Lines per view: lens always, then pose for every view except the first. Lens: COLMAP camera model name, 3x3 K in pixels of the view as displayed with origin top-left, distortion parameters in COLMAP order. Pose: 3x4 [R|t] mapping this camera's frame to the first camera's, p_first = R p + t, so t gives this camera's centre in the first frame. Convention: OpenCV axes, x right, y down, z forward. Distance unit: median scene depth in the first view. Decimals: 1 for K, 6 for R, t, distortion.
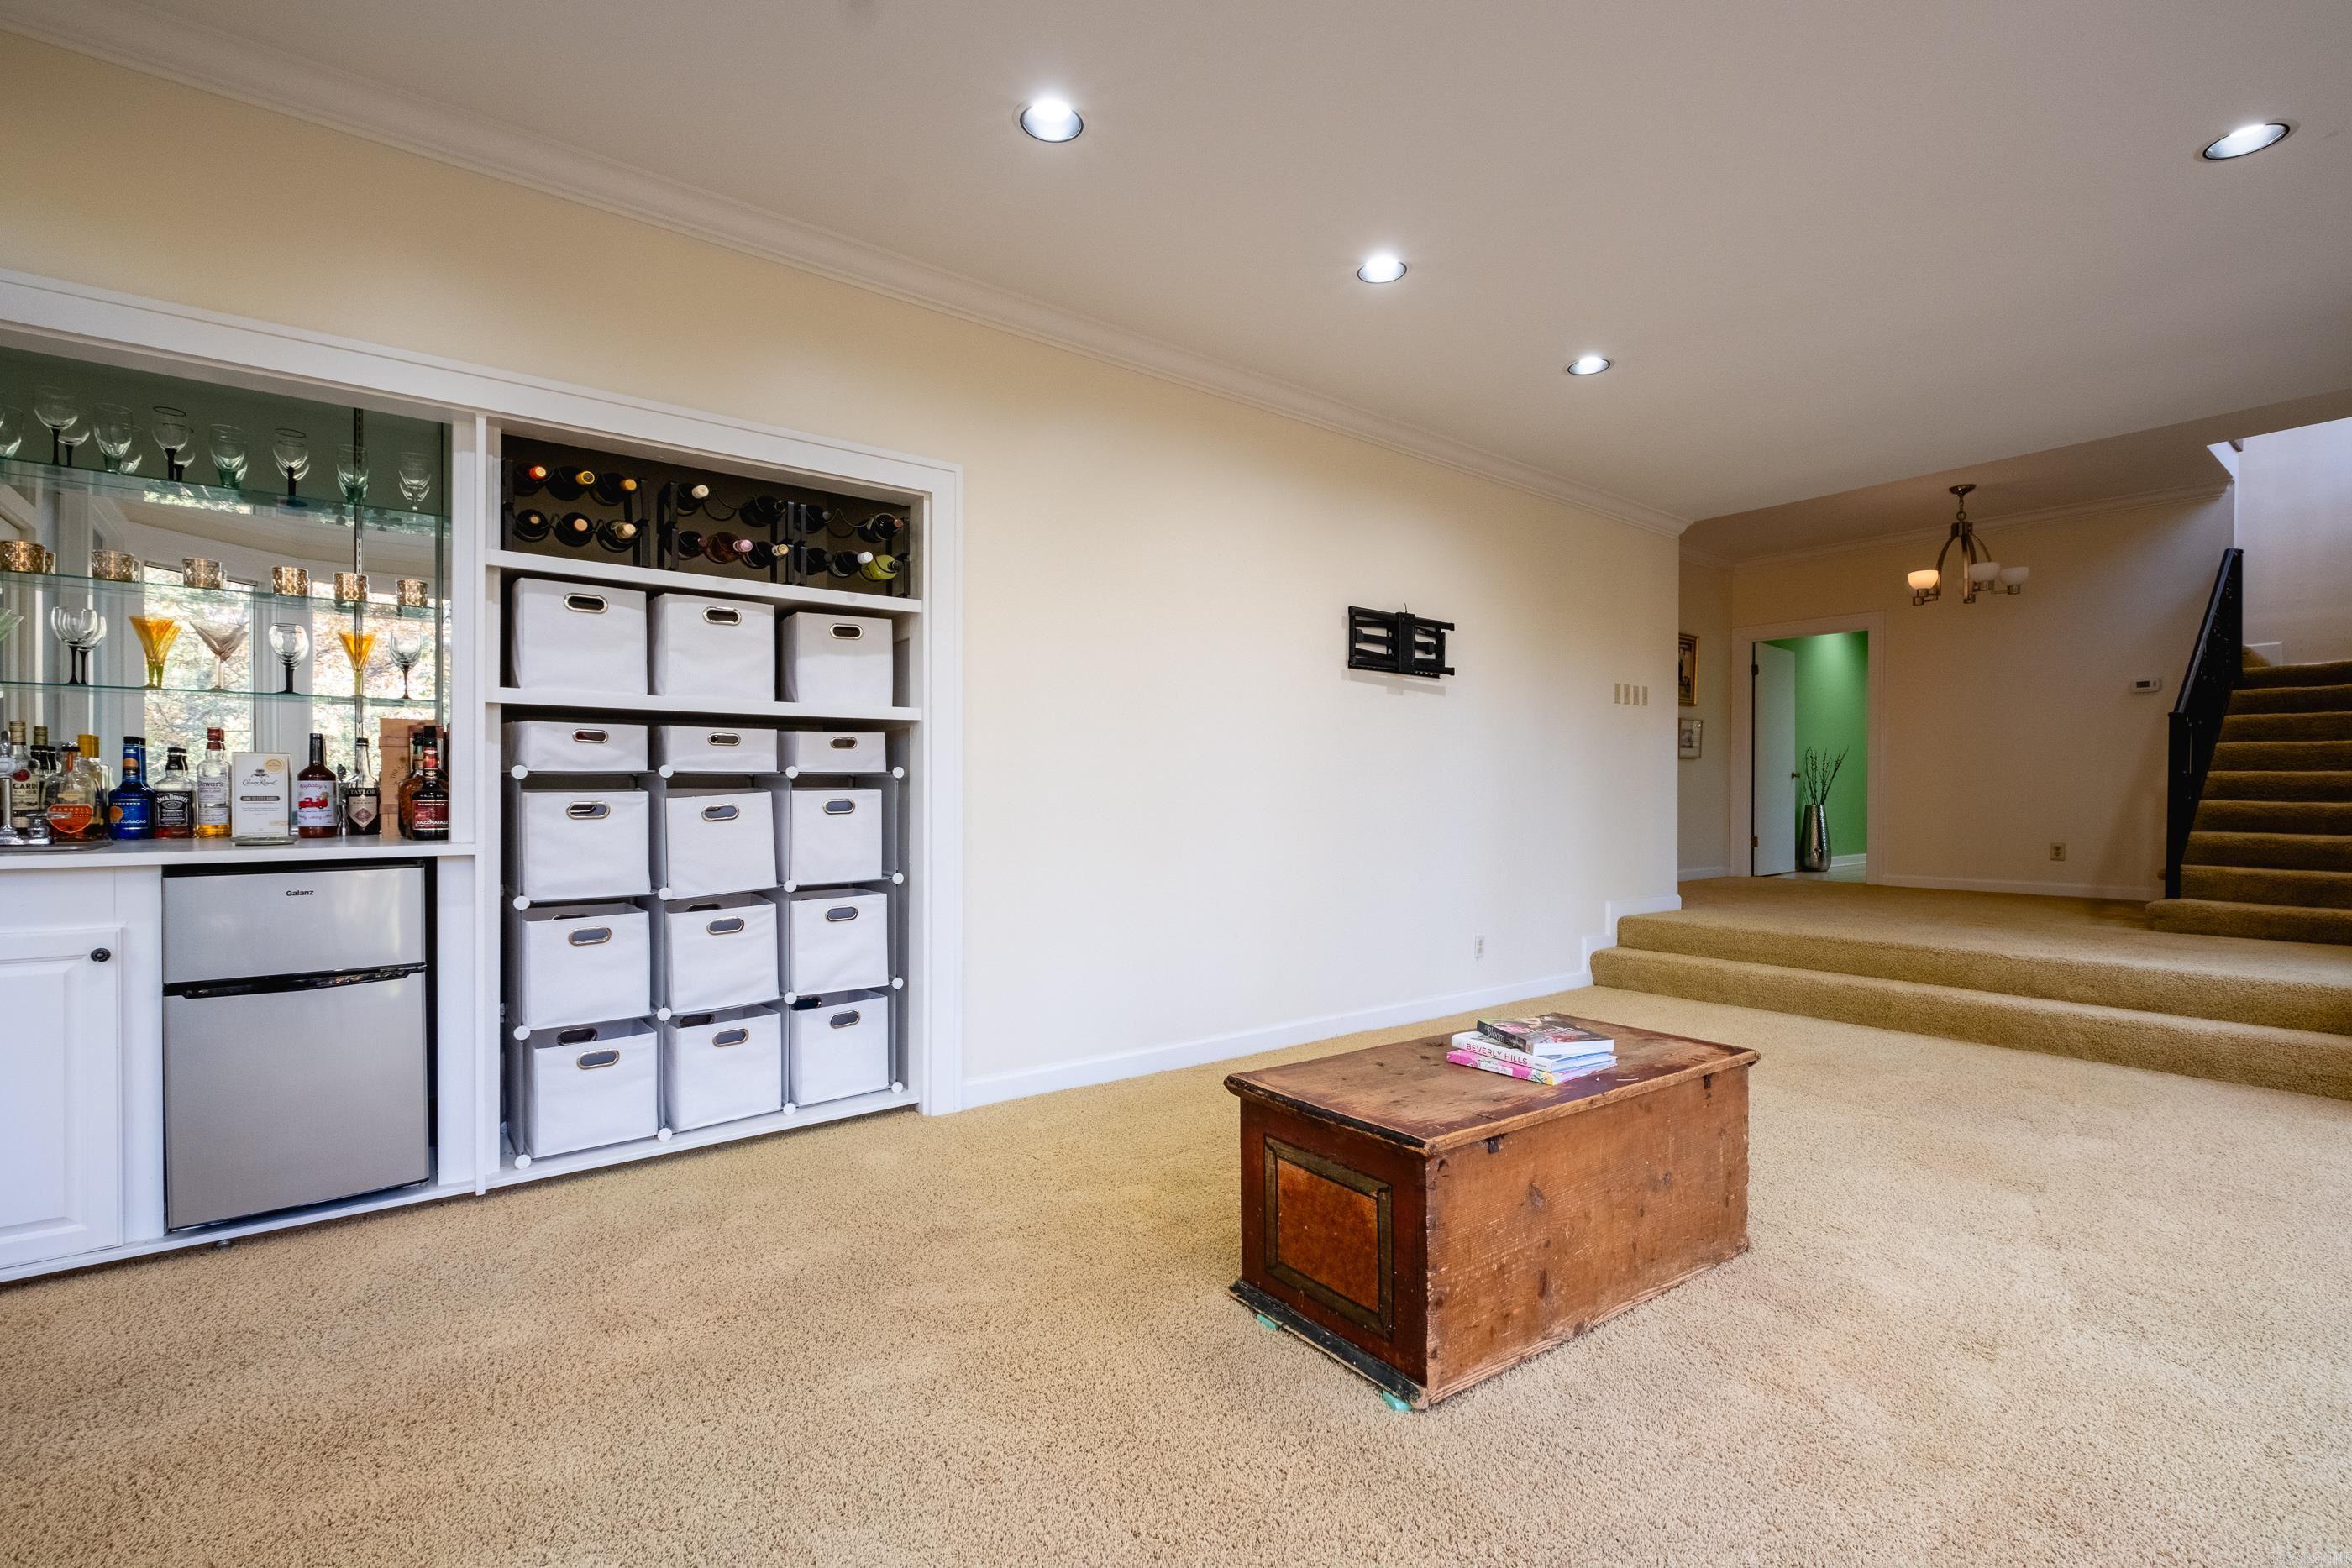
lens RADIAL K [[1066.7, 0, 1176.0], [0, 1066.7, 784.0], [0, 0, 1]] dist [0.000097, -0.000489]
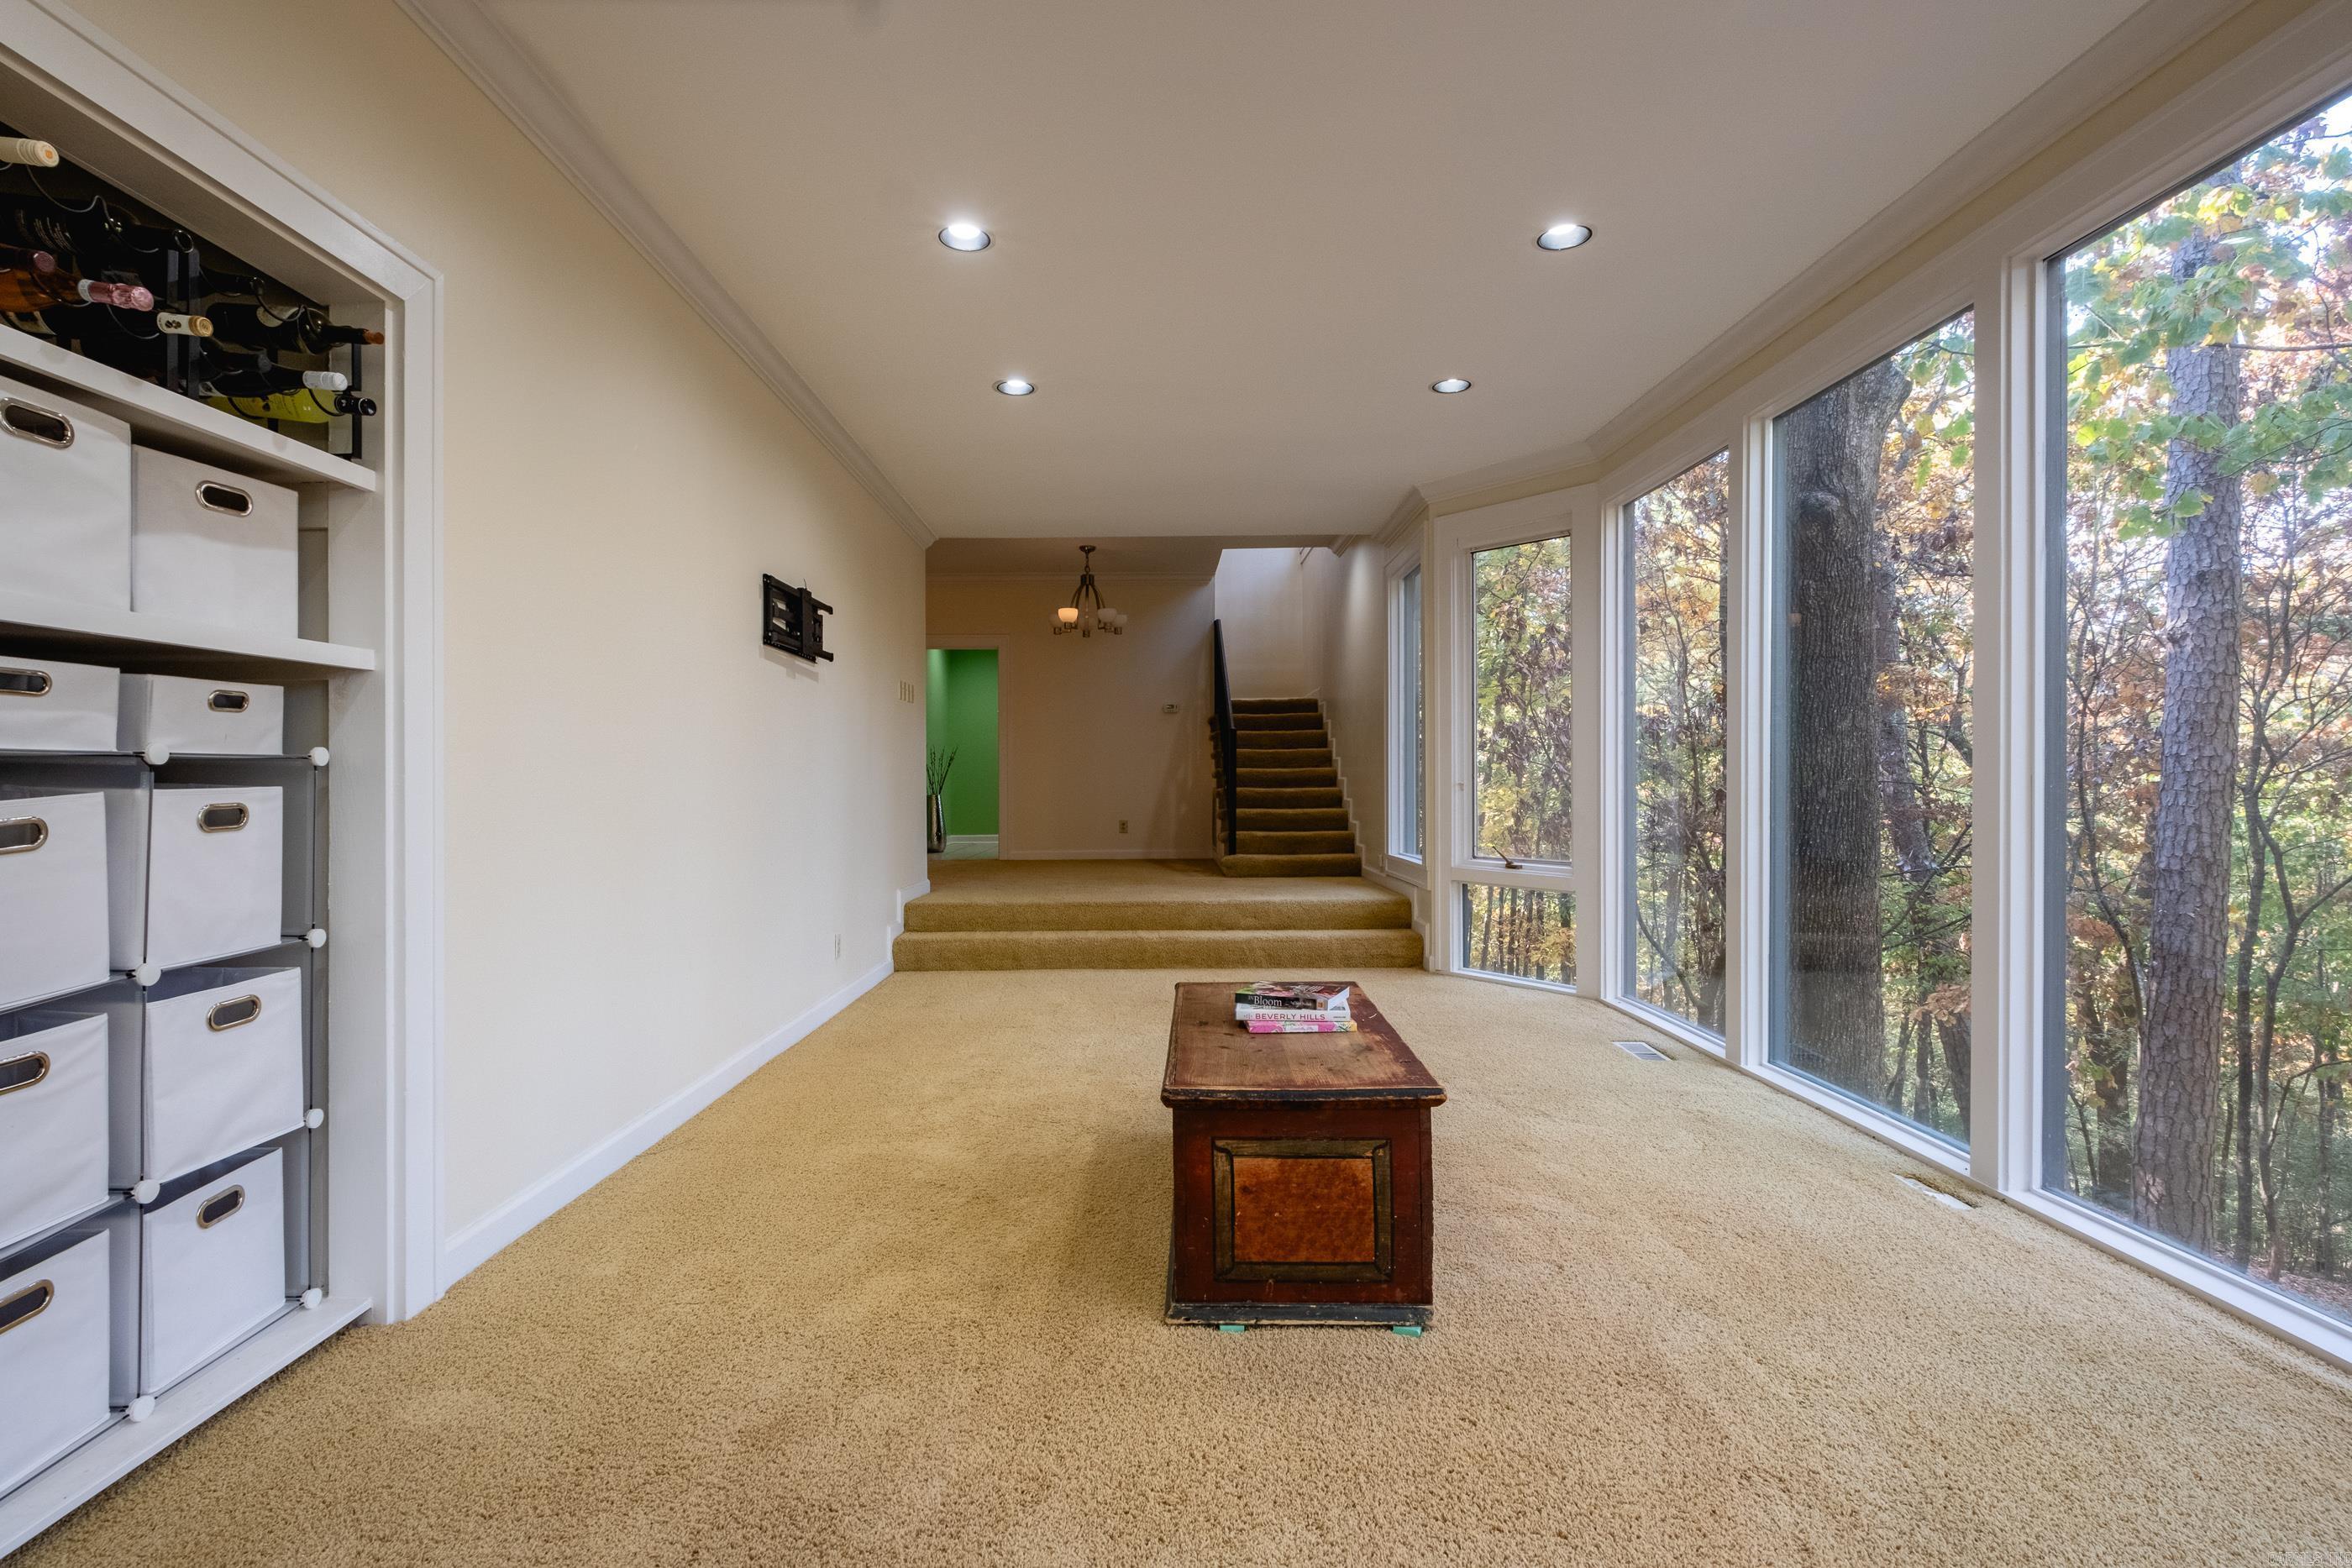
lens RADIAL K [[1065.2, 0, 1161.2], [0, 1065.2, 769.2], [0, 0, 1]] dist [-0.000771, -0.000911]
pose [[0.606148, 0.006110, 0.795328, -0.457484], [-0.000894, 0.999975, -0.007001, -0.000074], [-0.795351, 0.003533, 0.606138, 0.287485]]
